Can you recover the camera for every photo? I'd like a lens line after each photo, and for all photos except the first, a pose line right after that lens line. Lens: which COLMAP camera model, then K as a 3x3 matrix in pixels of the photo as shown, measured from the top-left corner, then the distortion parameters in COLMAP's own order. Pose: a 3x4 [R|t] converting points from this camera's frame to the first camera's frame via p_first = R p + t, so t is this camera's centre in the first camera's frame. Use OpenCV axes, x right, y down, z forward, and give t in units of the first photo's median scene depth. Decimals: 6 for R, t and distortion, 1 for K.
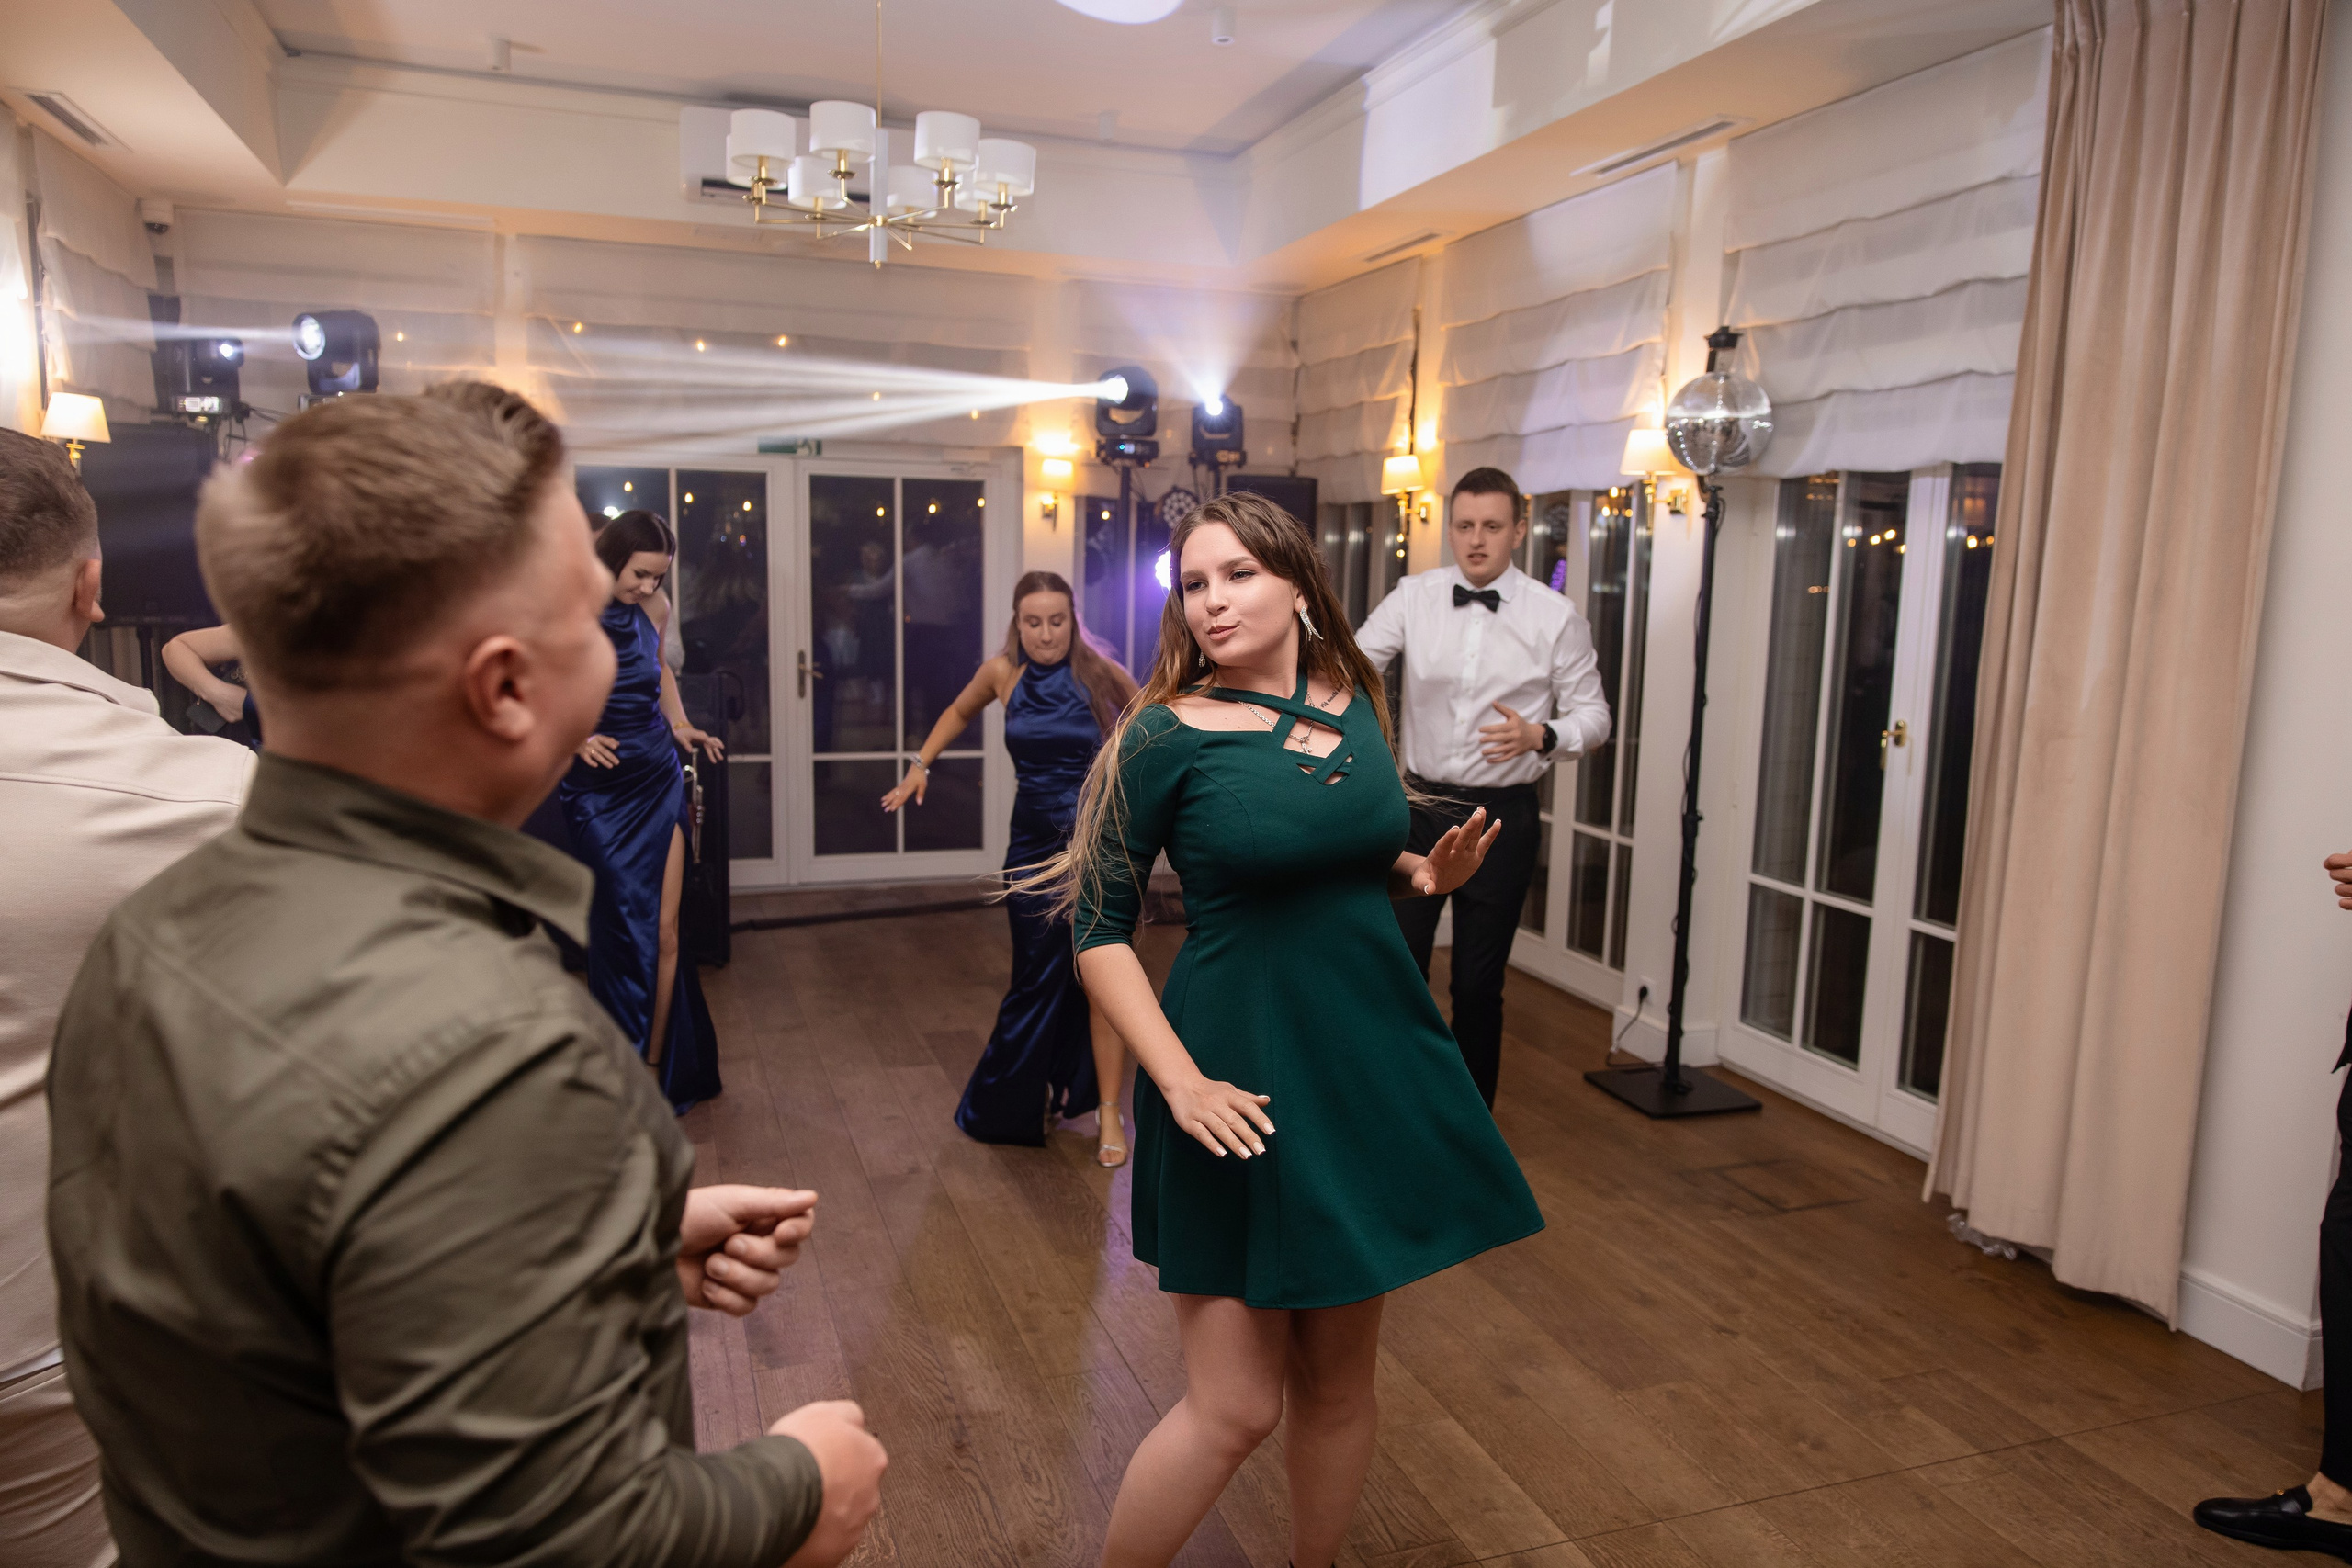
lens RADIAL K [[1565.0, 0, 1170.7], [0, 1565.0, 791.0], [0, 0, 1]] dist [0.009315, 0.004970]
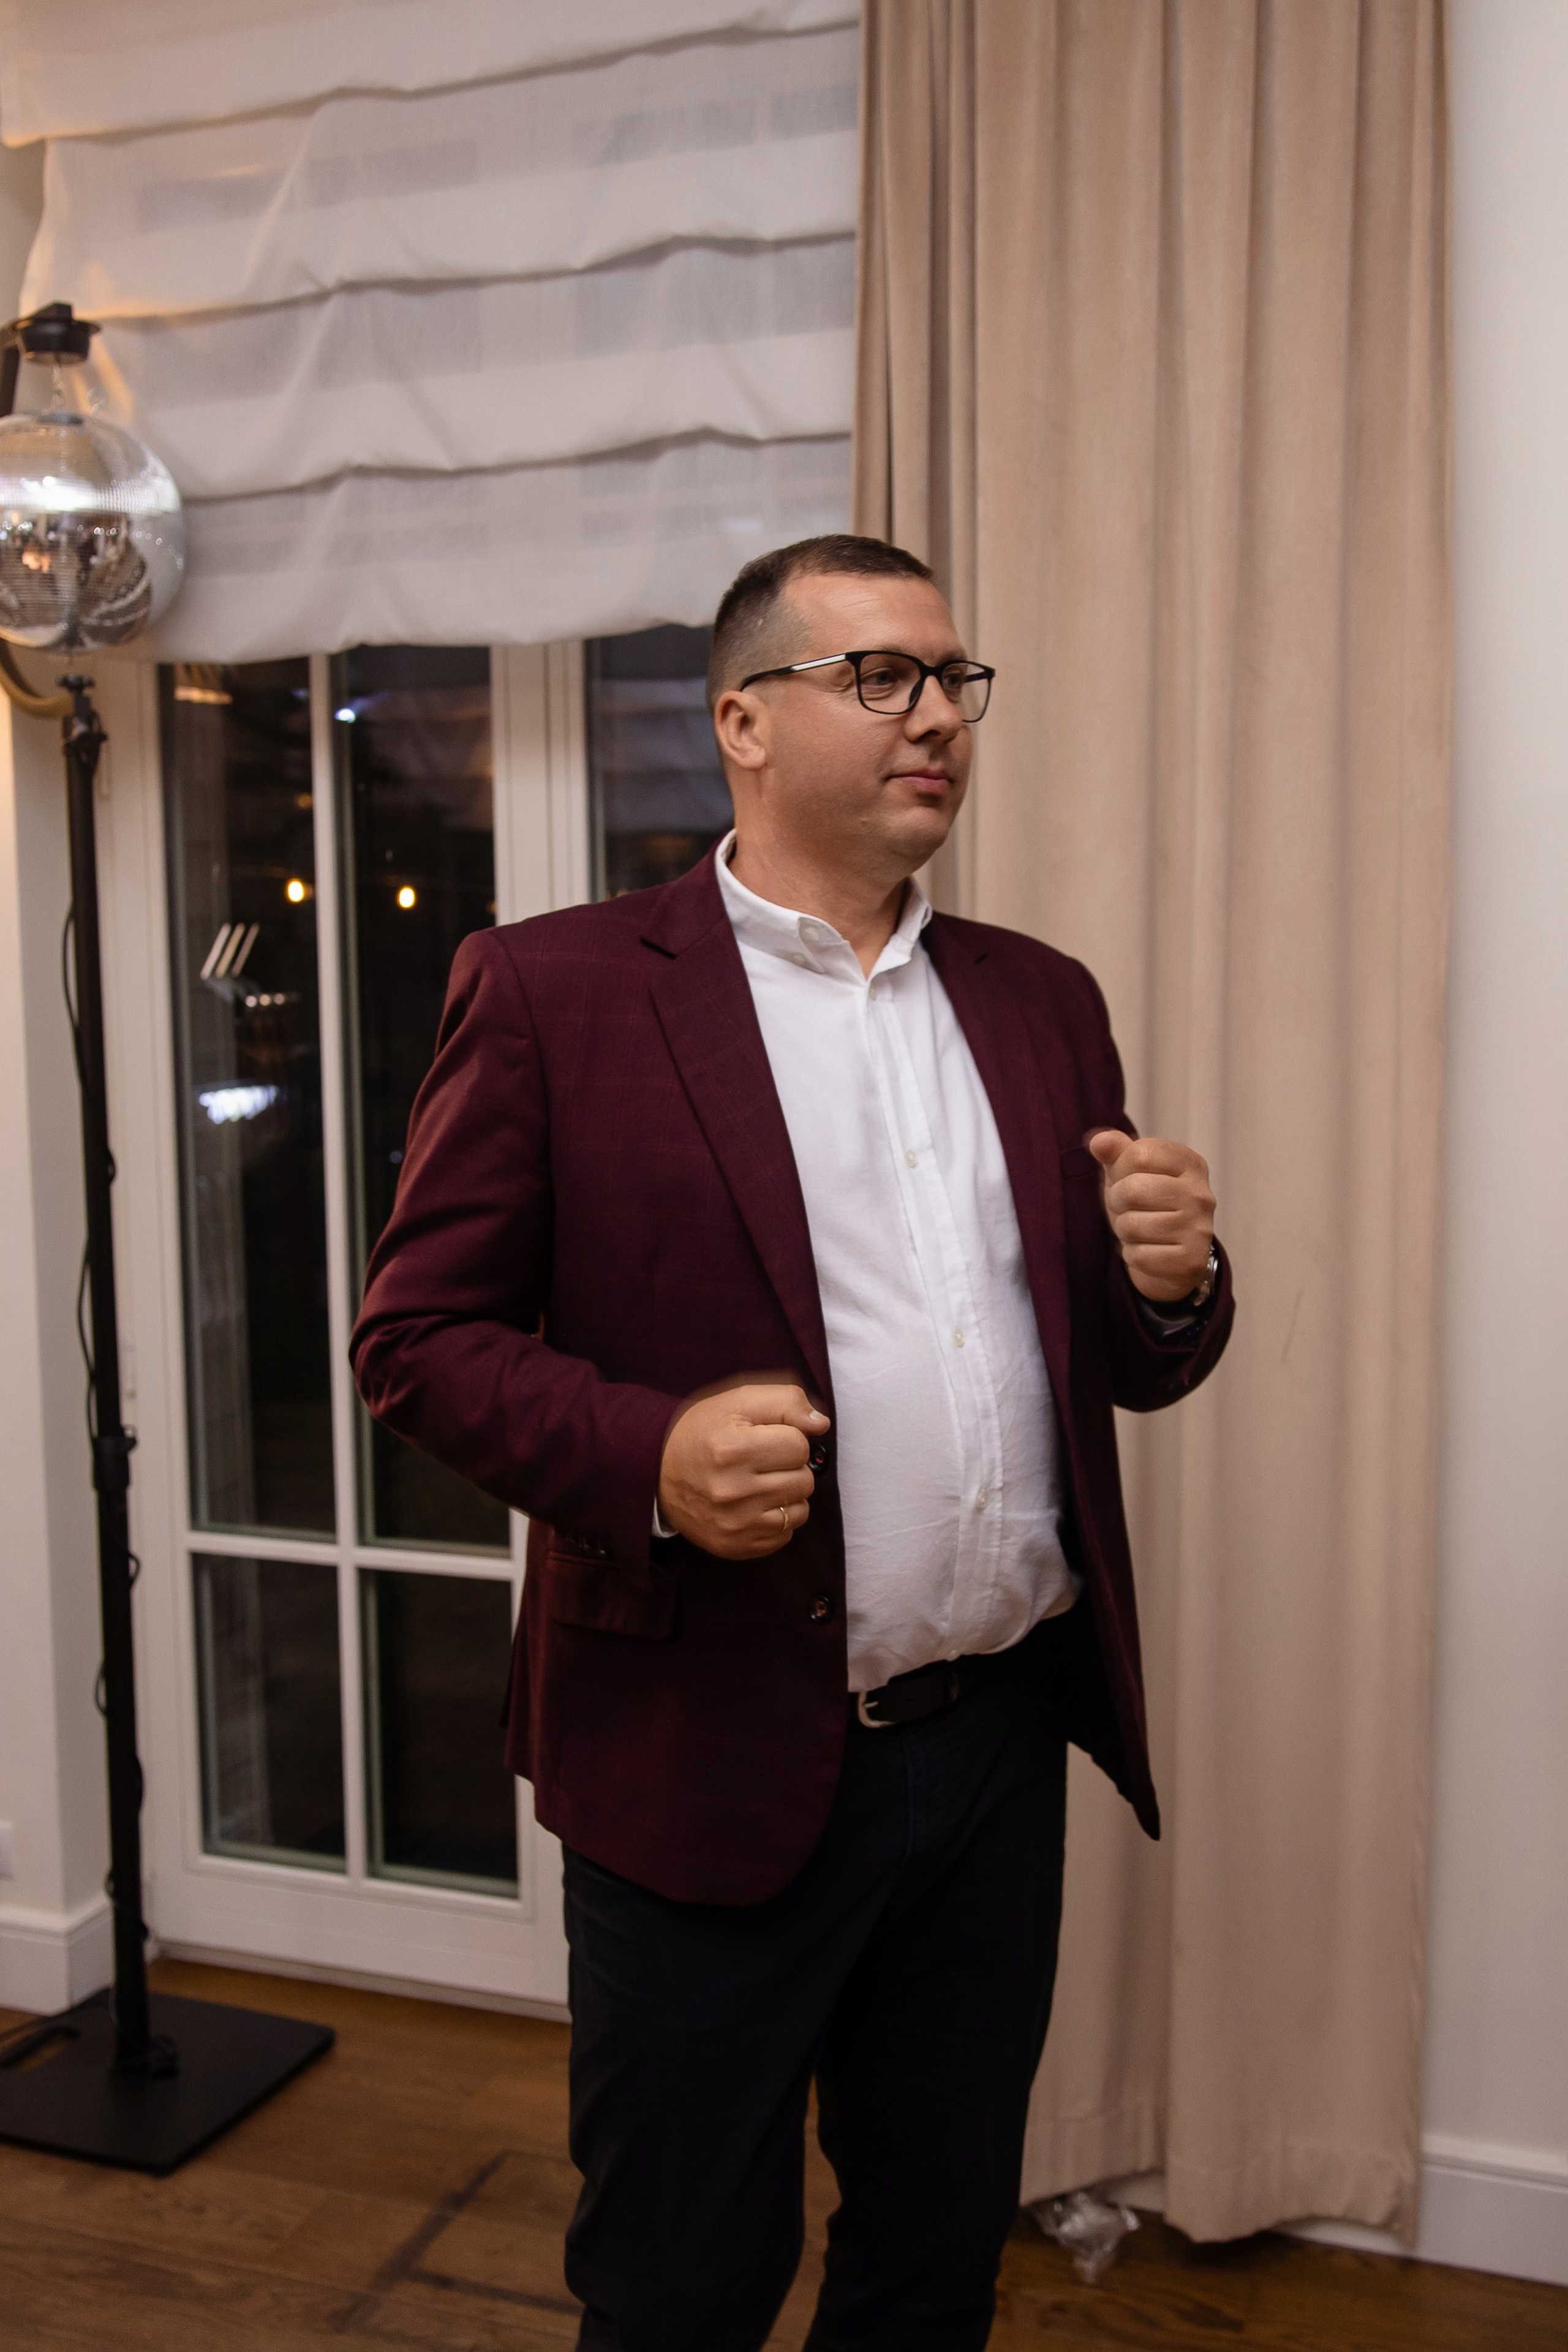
lens RADIAL K [[2283.8, 0, 780.3], [0, 2283.8, 1163.9], [0, 0, 1]] dist [-0.008231, -0.003690]
pose [[0.624814, -0.109131, 0.773109, -0.025173], [0.138663, 0.989953, 0.027675, -0.045106], [-0.768362, 0.089910, 0.633669, 0.399880]]
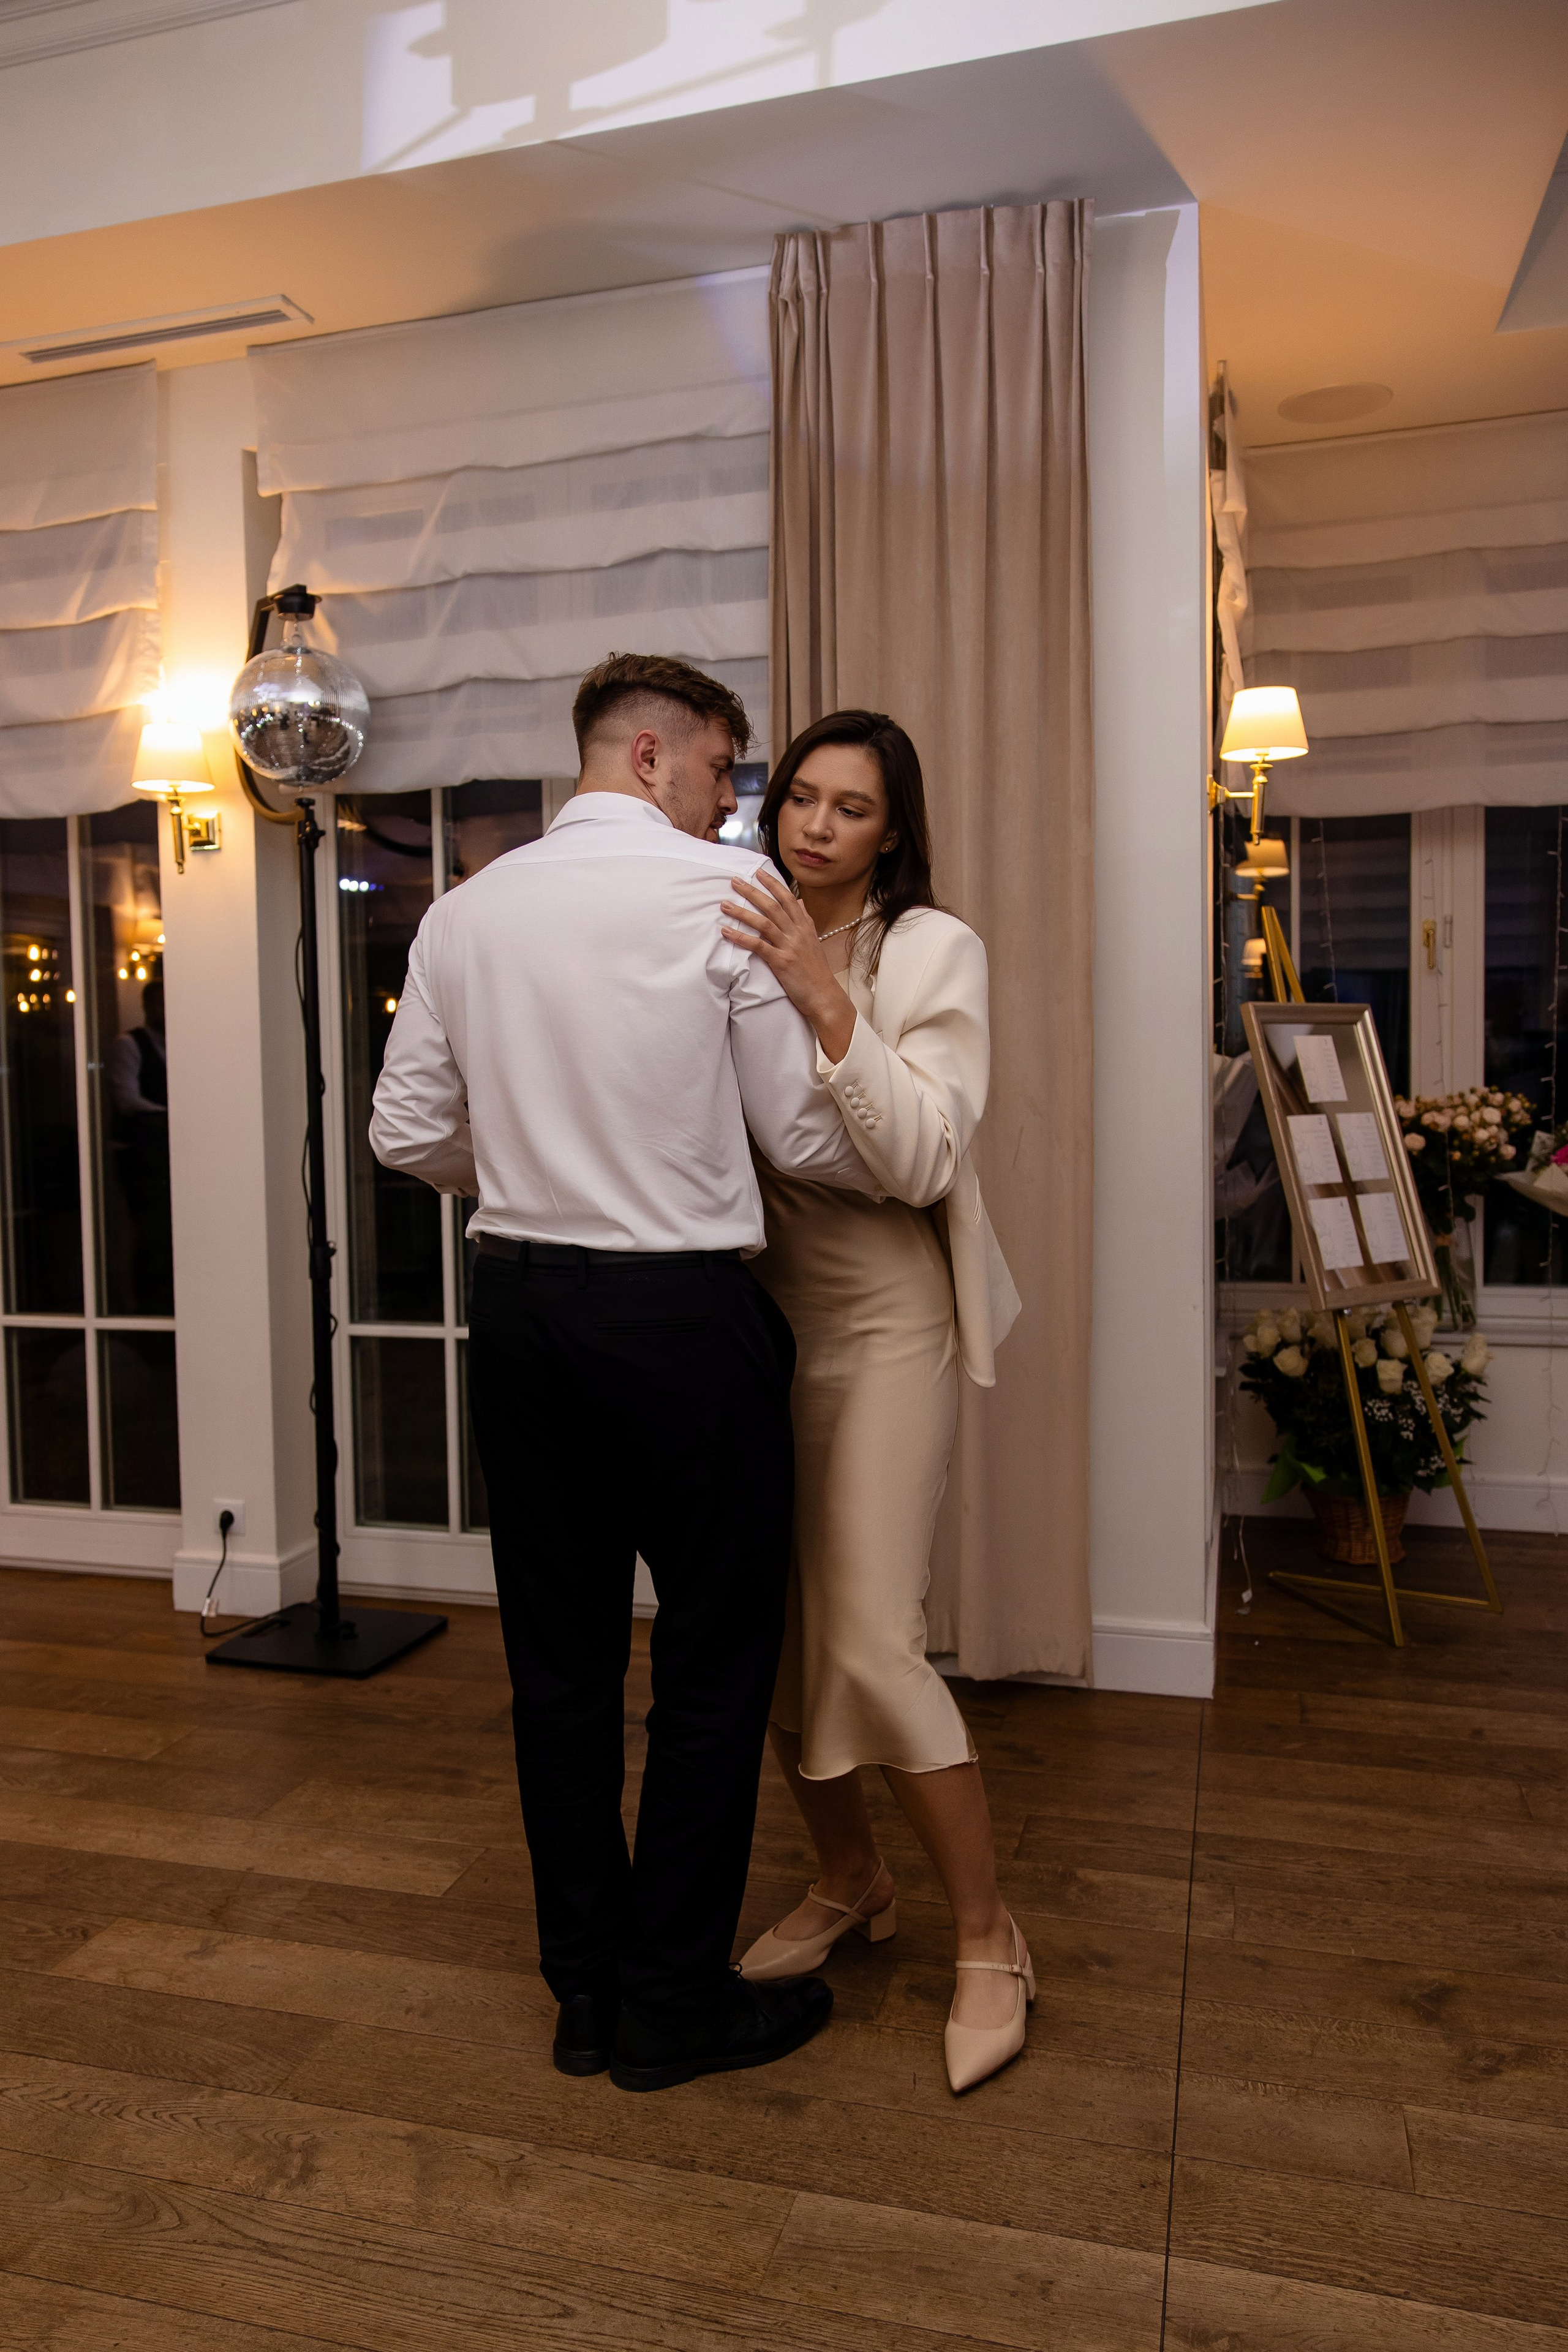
lens RADIAL K [[1770.6, 0, 657.9], [0, 1770.6, 1162.8], [0, 0, 1]] dist [0.002695, 0.000330]
pose [[0.596350, -0.070421, 0.799630, -0.198307], [0.148750, 0.988587, -0.023873, 0.016644], [-0.788822, 0.133181, 0.600018, 0.334767]]
